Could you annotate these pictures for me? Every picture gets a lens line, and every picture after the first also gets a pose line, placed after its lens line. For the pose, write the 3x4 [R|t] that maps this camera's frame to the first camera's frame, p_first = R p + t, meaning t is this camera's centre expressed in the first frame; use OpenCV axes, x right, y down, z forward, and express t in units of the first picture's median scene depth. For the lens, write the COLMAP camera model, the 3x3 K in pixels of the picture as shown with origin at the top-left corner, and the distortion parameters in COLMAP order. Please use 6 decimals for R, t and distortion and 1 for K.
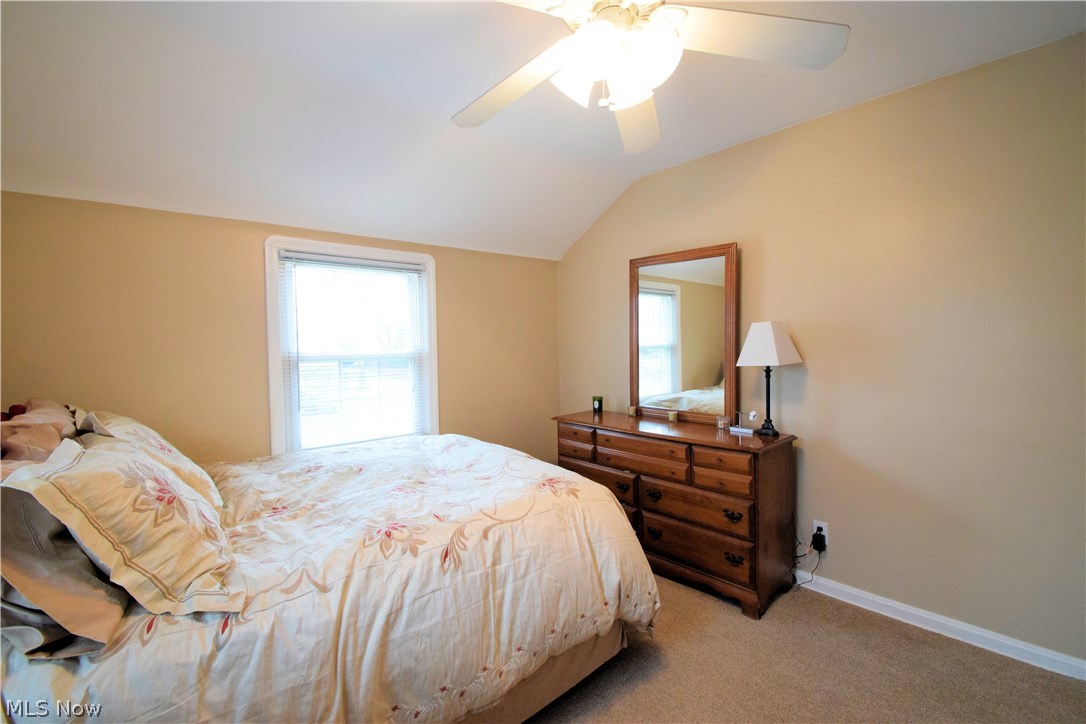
lens RADIAL K [[476.0, 0, 543.0], [0, 476.0, 362.0], [0, 0, 1]] dist [0.015894, -0.014992]
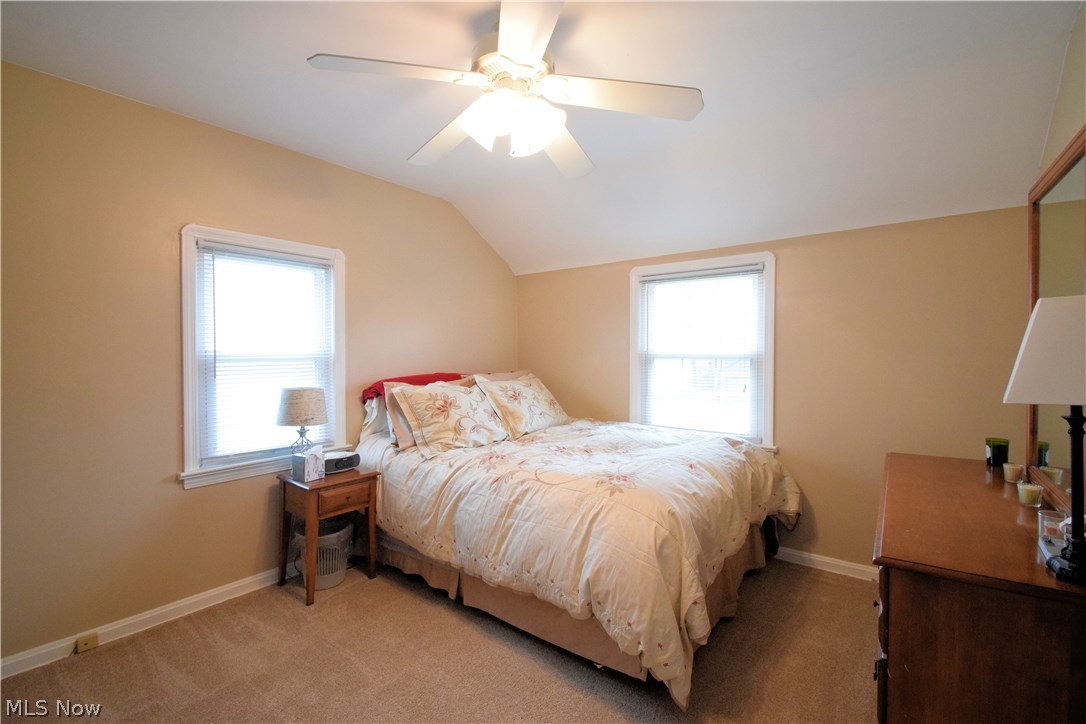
lens RADIAL K [[476.0, 0, 543.0], [0, 476.0, 362.0], [0, 0, 1]] dist [0.015894, -0.014992]
pose [[0.186051, 0.041271, -0.981673, 1.267972], [-0.034094, 0.998787, 0.035529, -0.046463], [0.981948, 0.026859, 0.187232, 0.784833]]
